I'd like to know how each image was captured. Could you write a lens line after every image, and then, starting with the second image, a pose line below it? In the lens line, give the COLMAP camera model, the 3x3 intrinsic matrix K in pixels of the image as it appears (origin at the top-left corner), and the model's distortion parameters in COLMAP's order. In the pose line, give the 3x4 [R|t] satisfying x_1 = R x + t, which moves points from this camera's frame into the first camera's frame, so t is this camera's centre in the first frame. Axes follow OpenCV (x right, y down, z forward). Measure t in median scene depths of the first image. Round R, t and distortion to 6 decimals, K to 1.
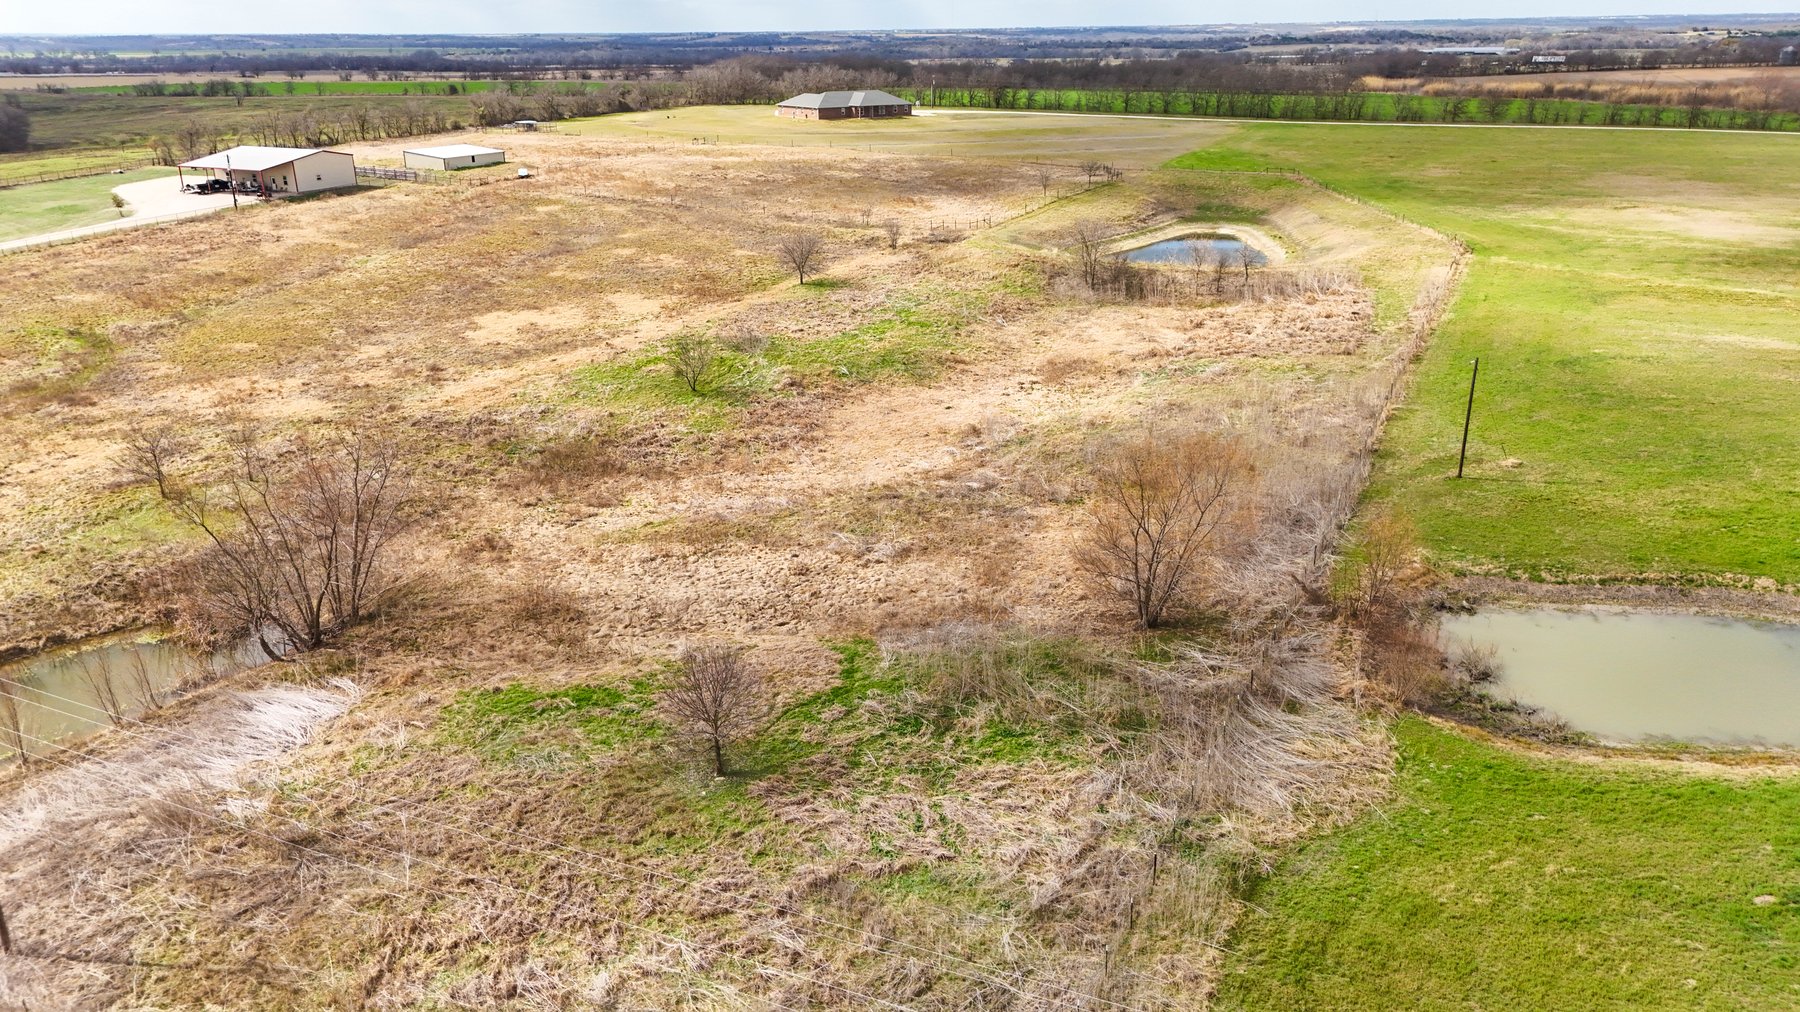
lens RADIAL K [[1316.2, 0, 906.5], [0, 1316.2, 514.0], [0, 0, 1]] dist [0.081911, -0.086853]
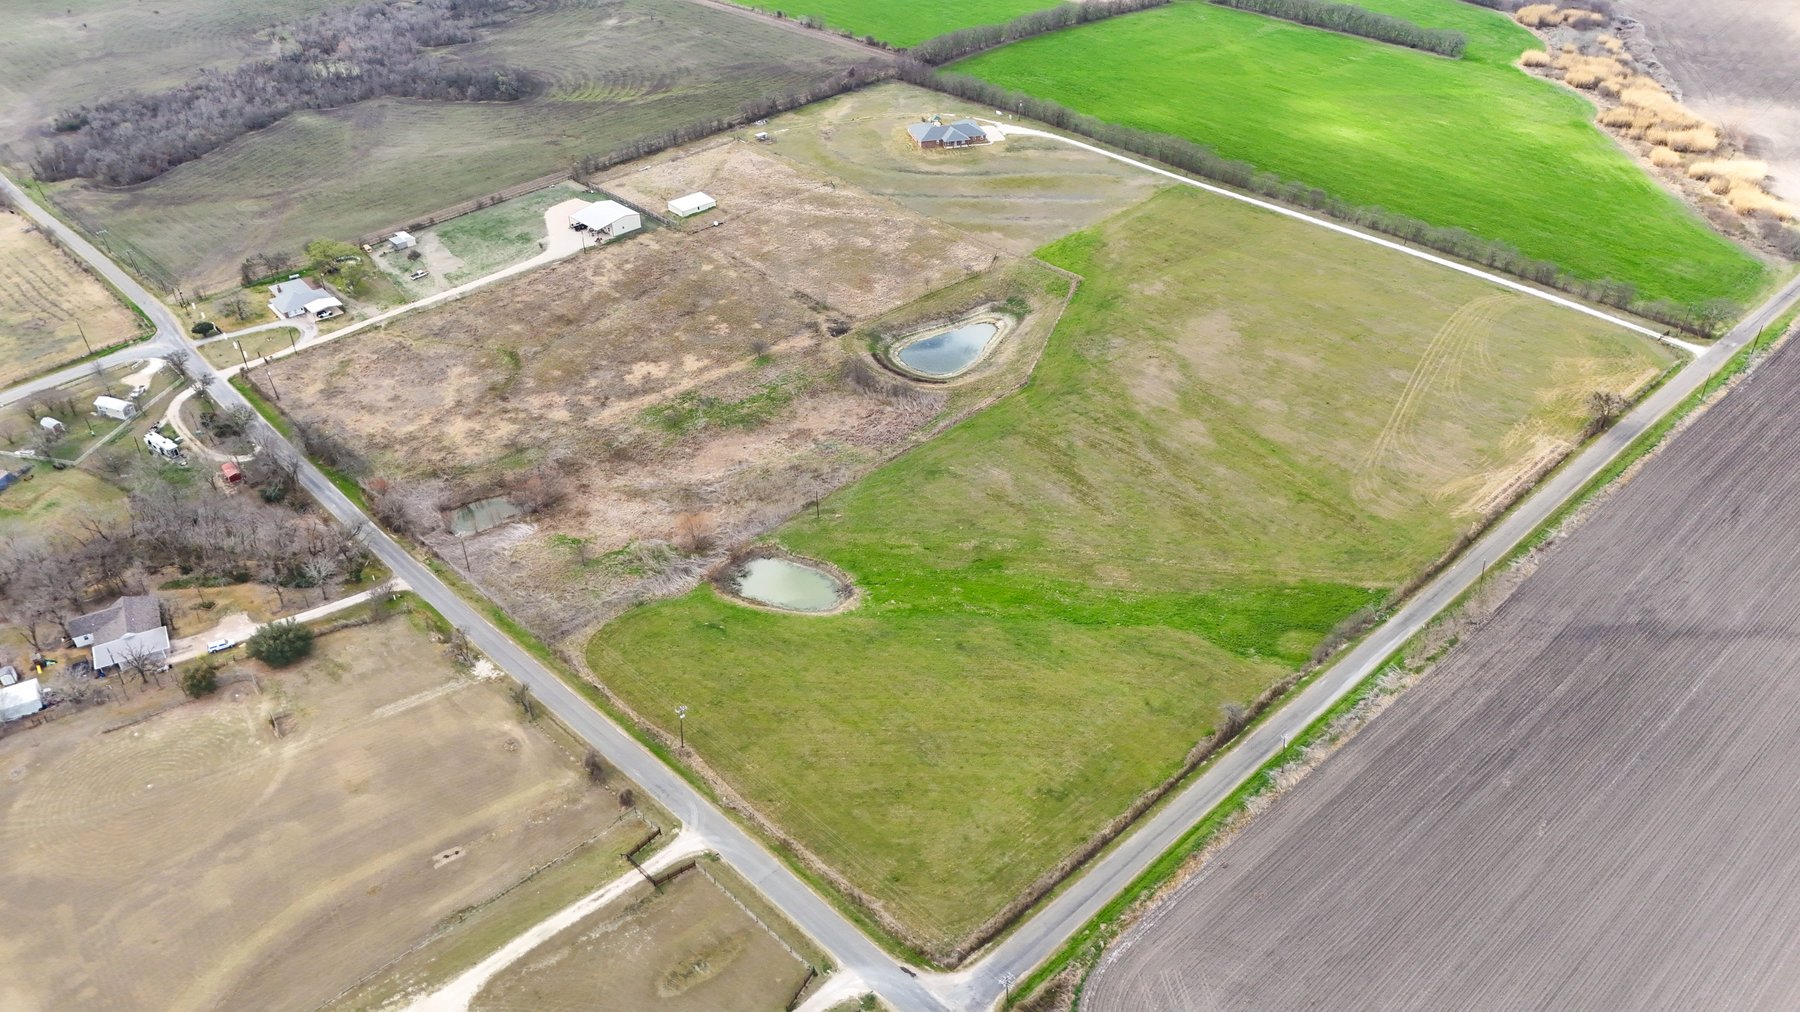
lens RADIAL K [[1316.2, 0, 906.5], [0, 1316.2, 514.0], [0, 0, 1]] dist [0.081911, -0.086853]
pose [[0.938224, 0.198056, -0.283741, 1.176618], [-0.119483, 0.954990, 0.271511, -0.740024], [0.324744, -0.220836, 0.919659, -1.589306]]
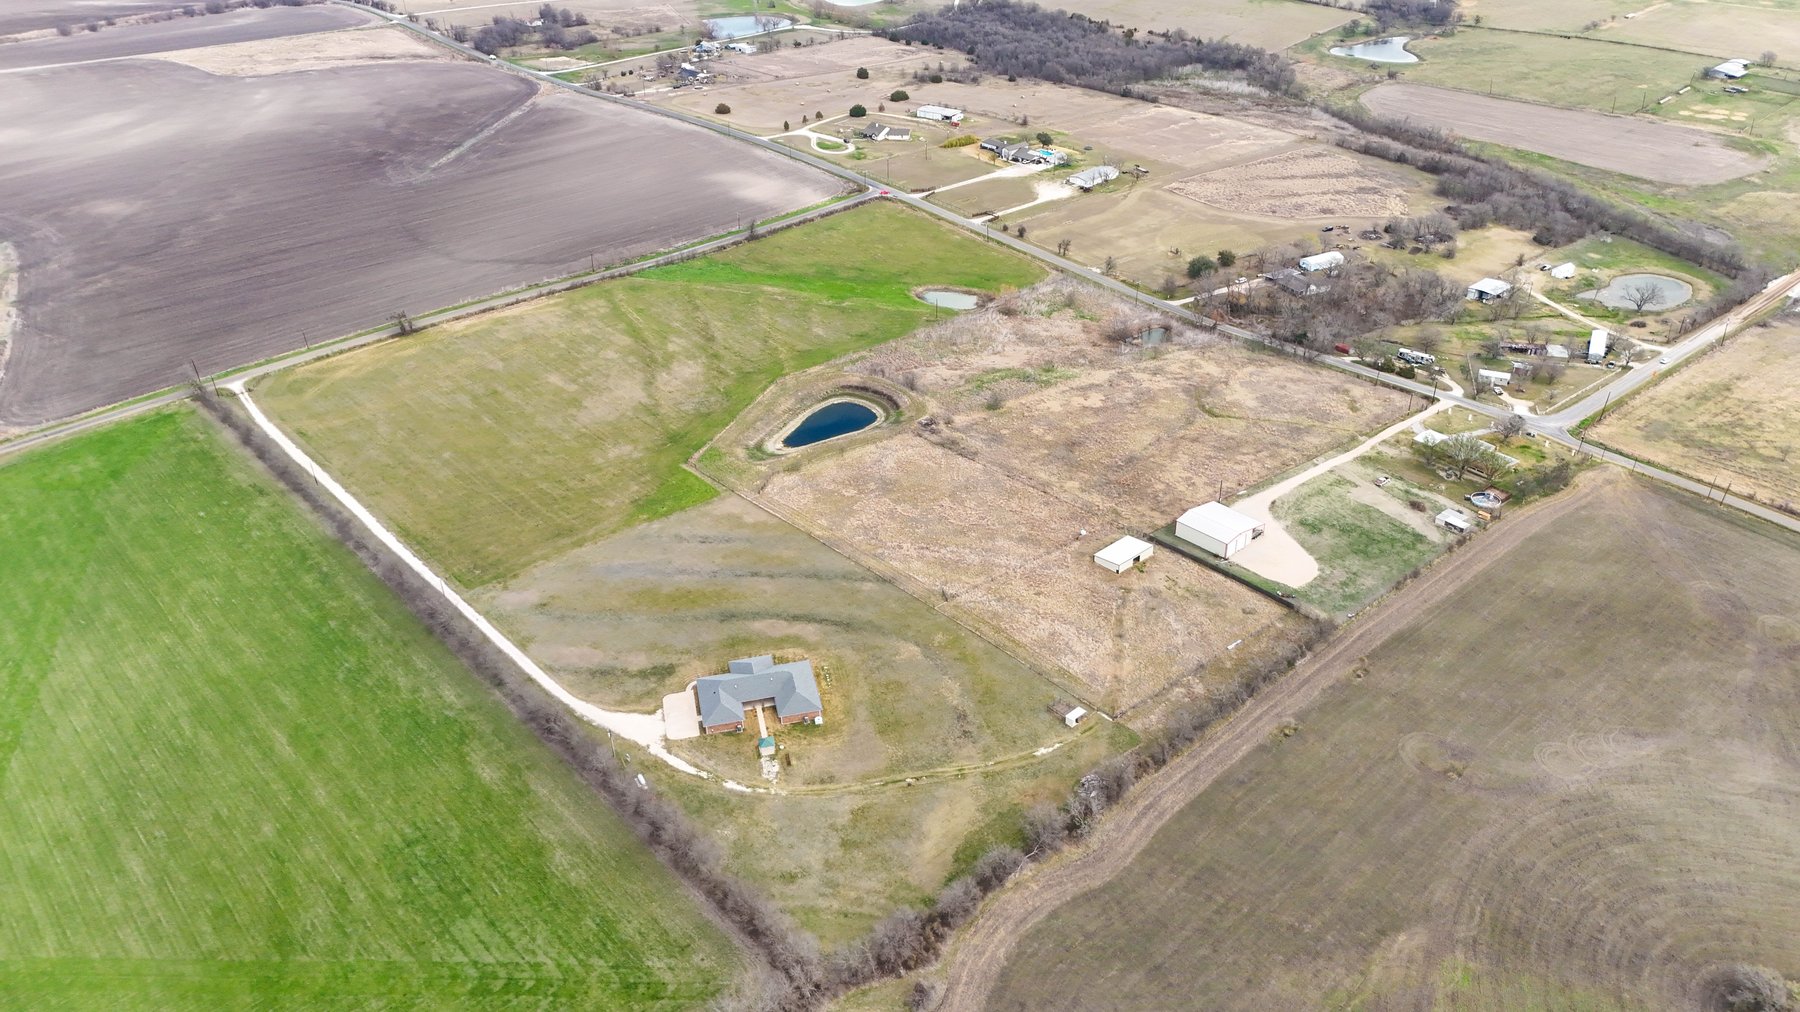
lens RADIAL K [[1316.2, 0, 906.5], [0, 1316.2, 514.0], [0, 0, 1]] dist [0.081911, -0.086853]
pose [[-0.925417, -0.176944, 0.335103, -1.119770], [0.153501, 0.633464, 0.758394, -2.787815], [-0.346469, 0.753269, -0.559057, 3.523499]]
